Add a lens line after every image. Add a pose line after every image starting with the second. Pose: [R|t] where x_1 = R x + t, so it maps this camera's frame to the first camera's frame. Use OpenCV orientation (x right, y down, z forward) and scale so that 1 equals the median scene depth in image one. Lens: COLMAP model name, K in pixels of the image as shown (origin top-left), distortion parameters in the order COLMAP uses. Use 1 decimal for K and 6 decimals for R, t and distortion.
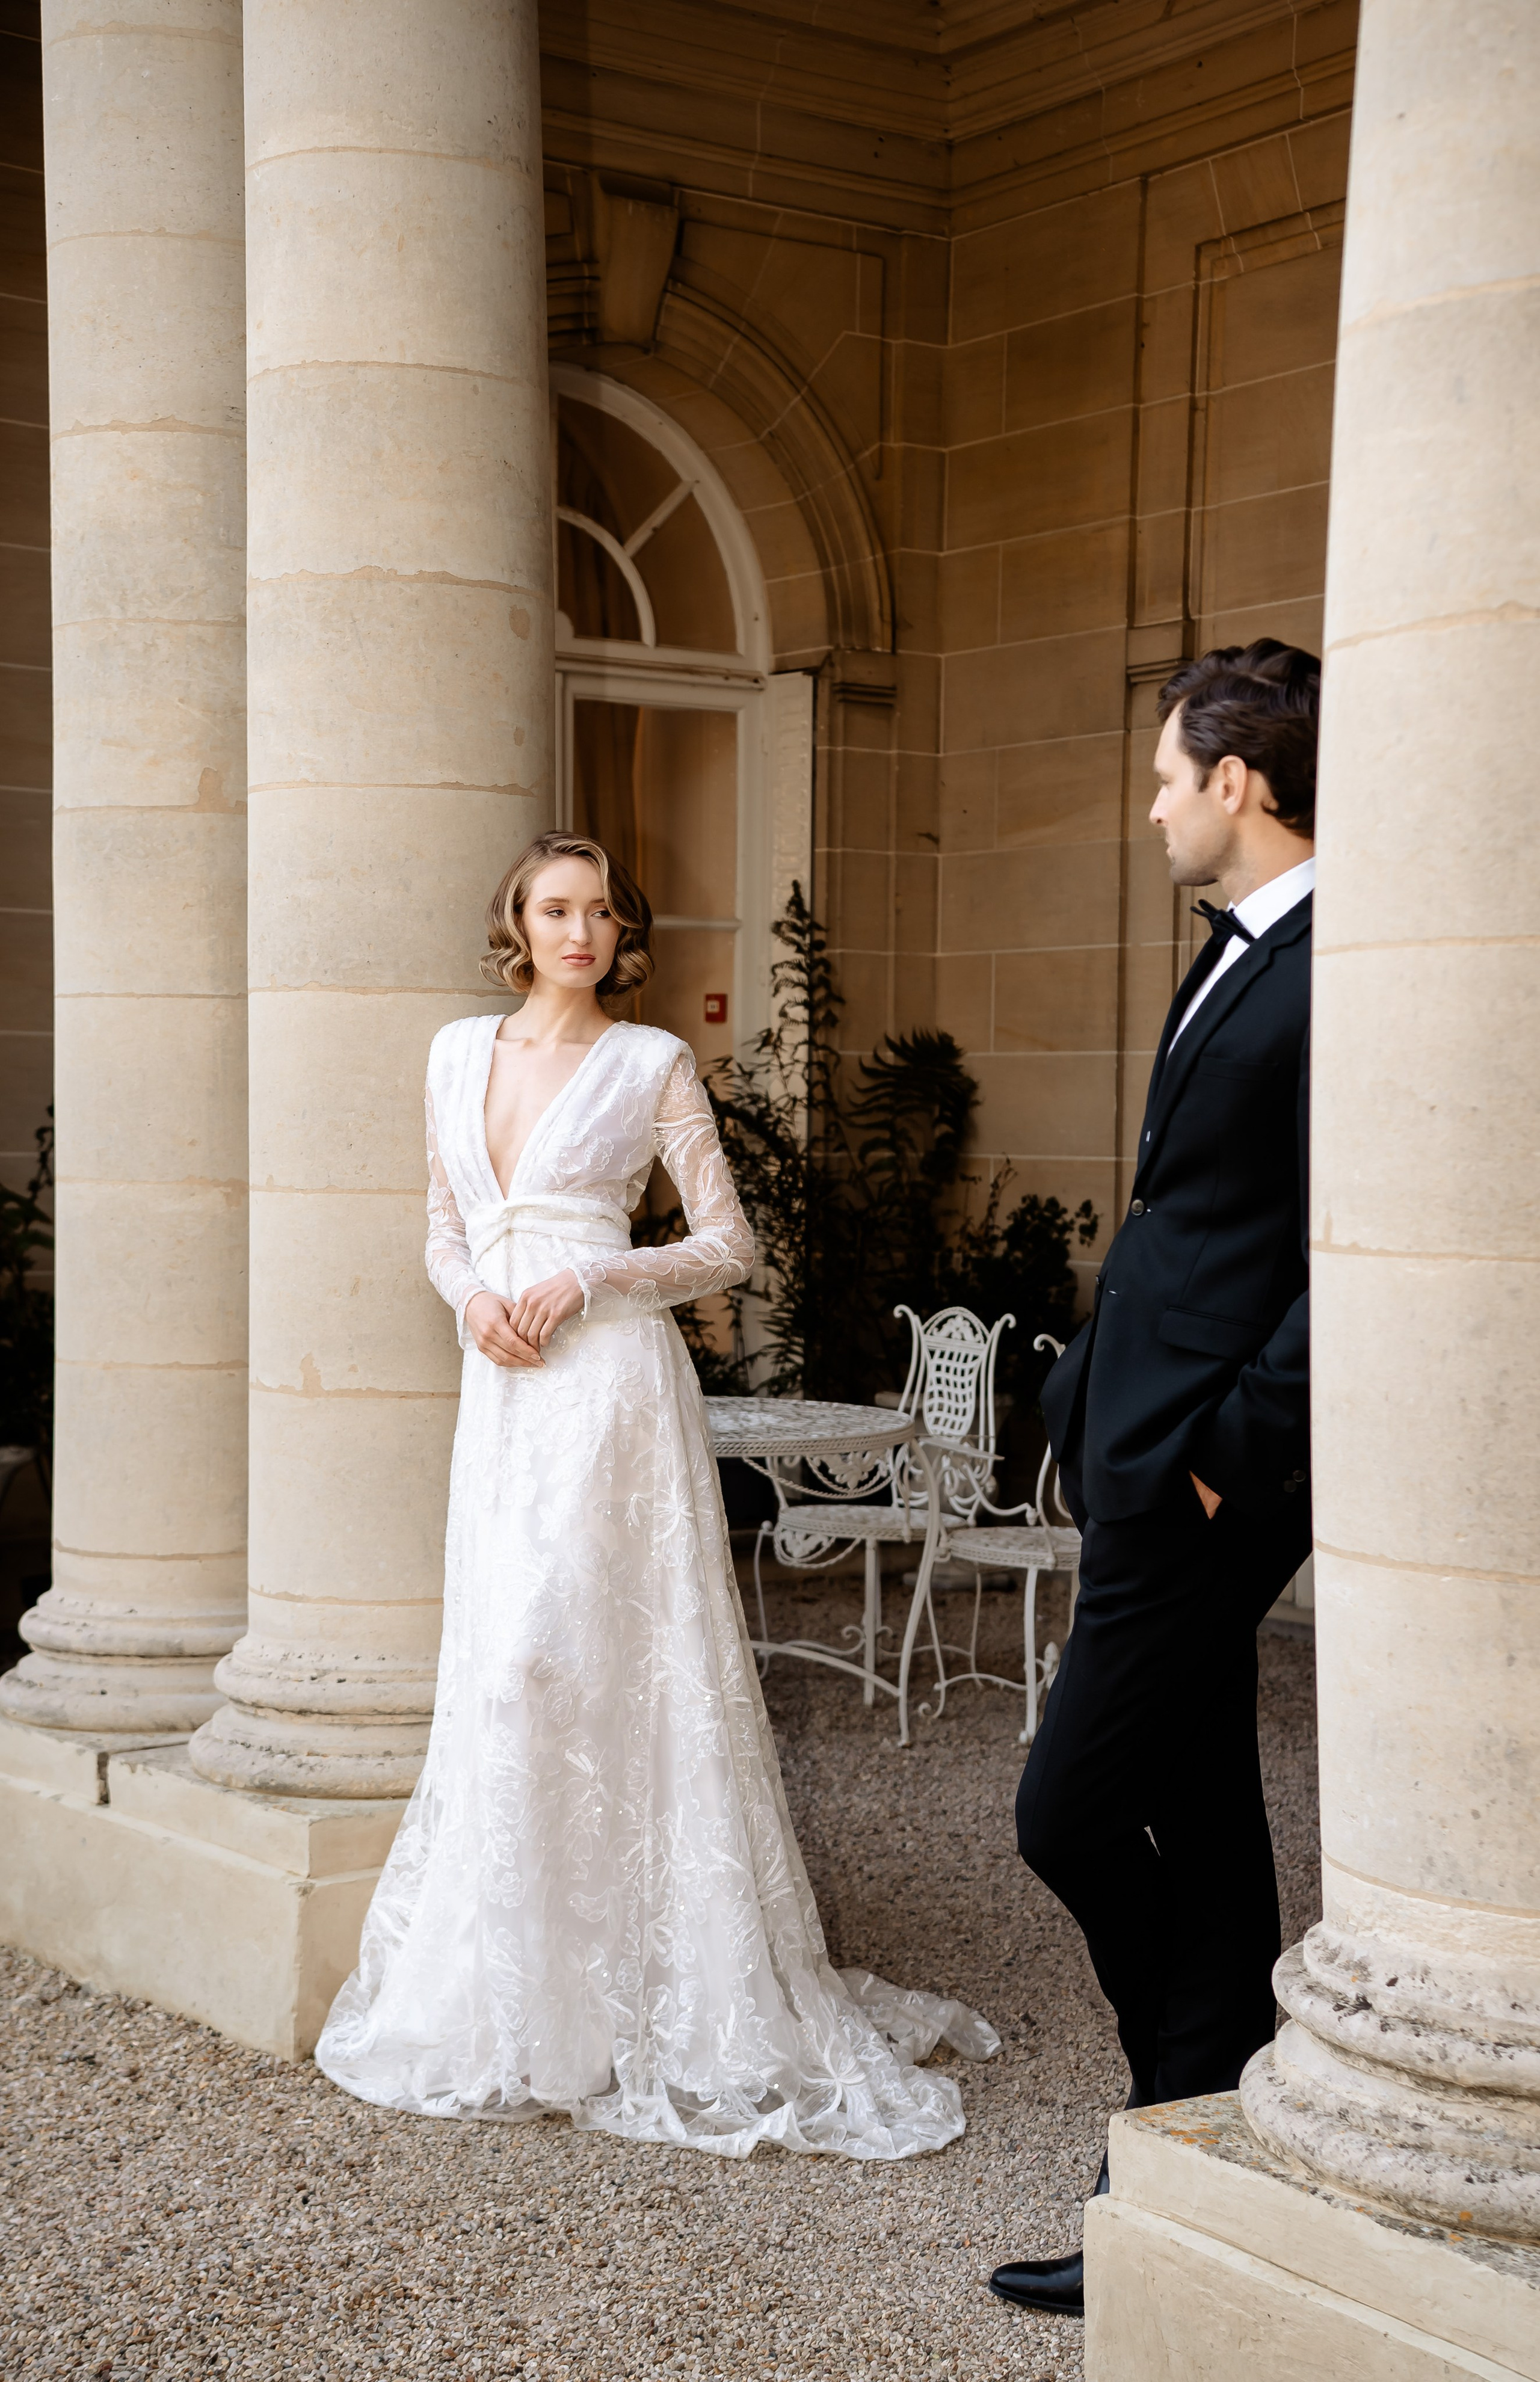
lens RADIAL K [[3548.9, 0, 764.5], [0, 3548.9, 1169.3], [0, 0, 1]] dist [0.565986, -0.028816]
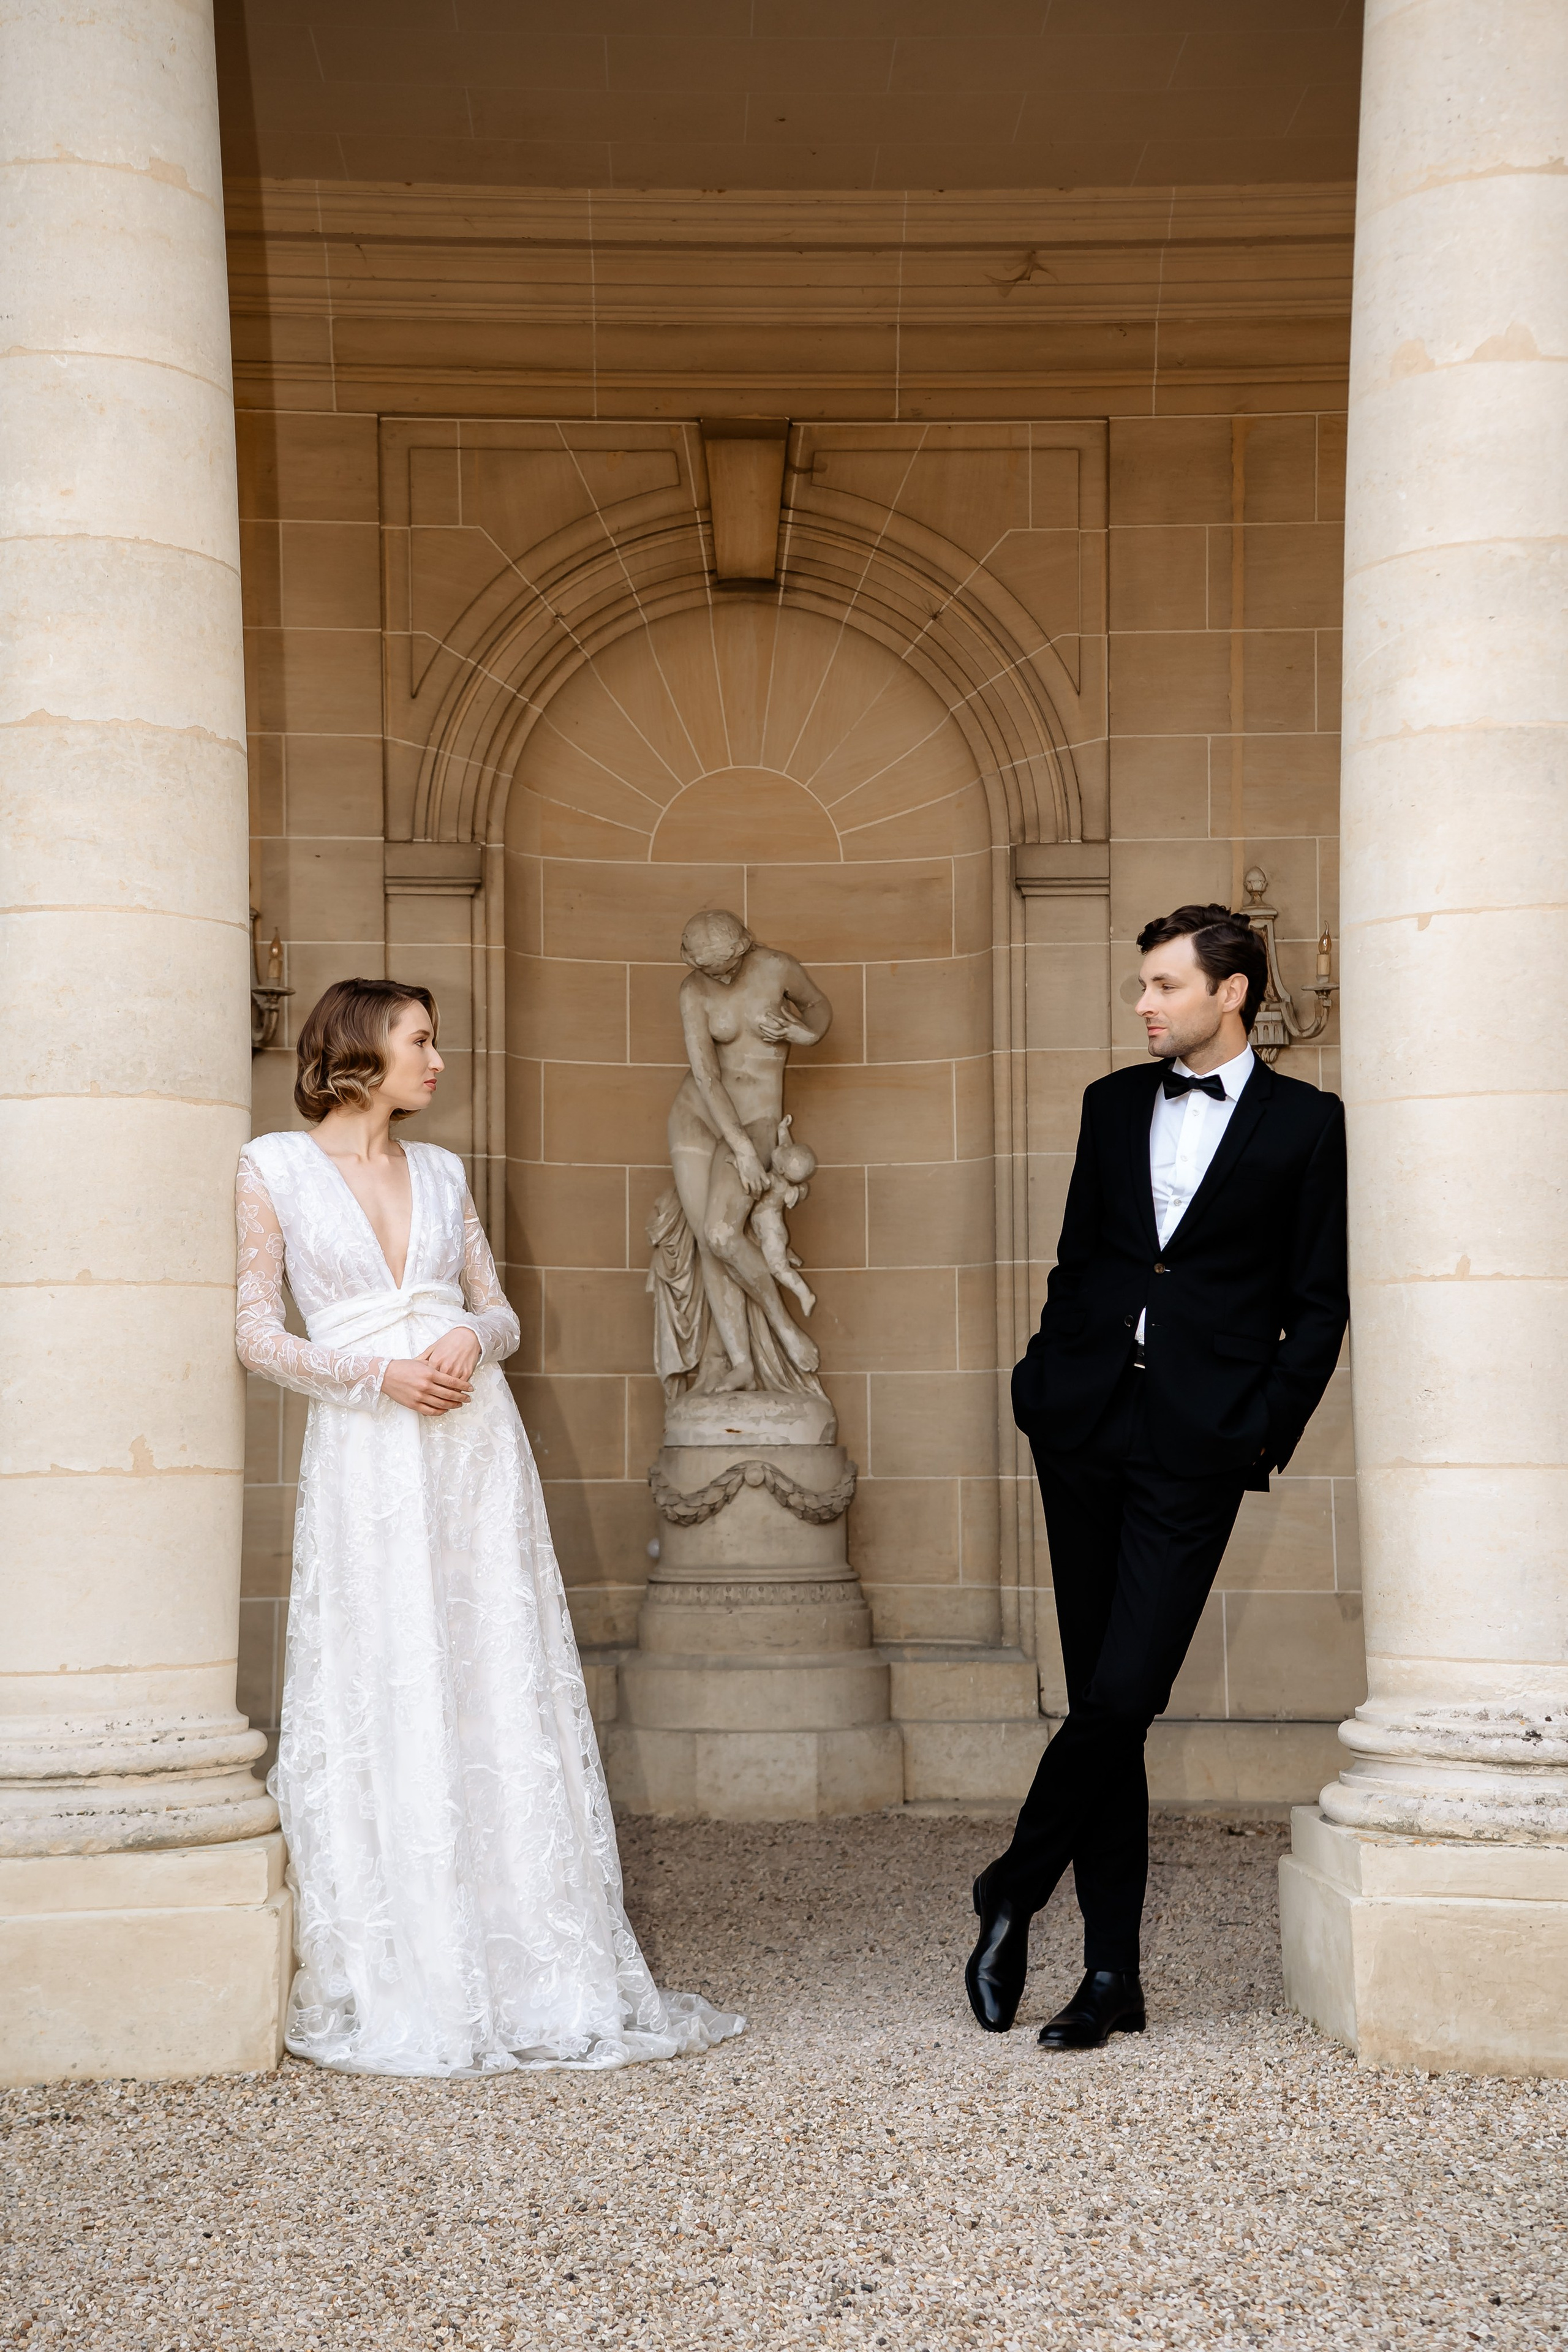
lens RADIAL K [[3611.9, 0, 786.3], [0, 3611.9, 1181.9], [0, 0, 1]] dist [0.561168, -0.018724]
pose [[0.555096, 0.057613, 0.829789, -0.943483], [0.028381, 0.995706, -0.088118, 0.078980], [-0.831302, 0.072464, 0.551077, 0.231617]]
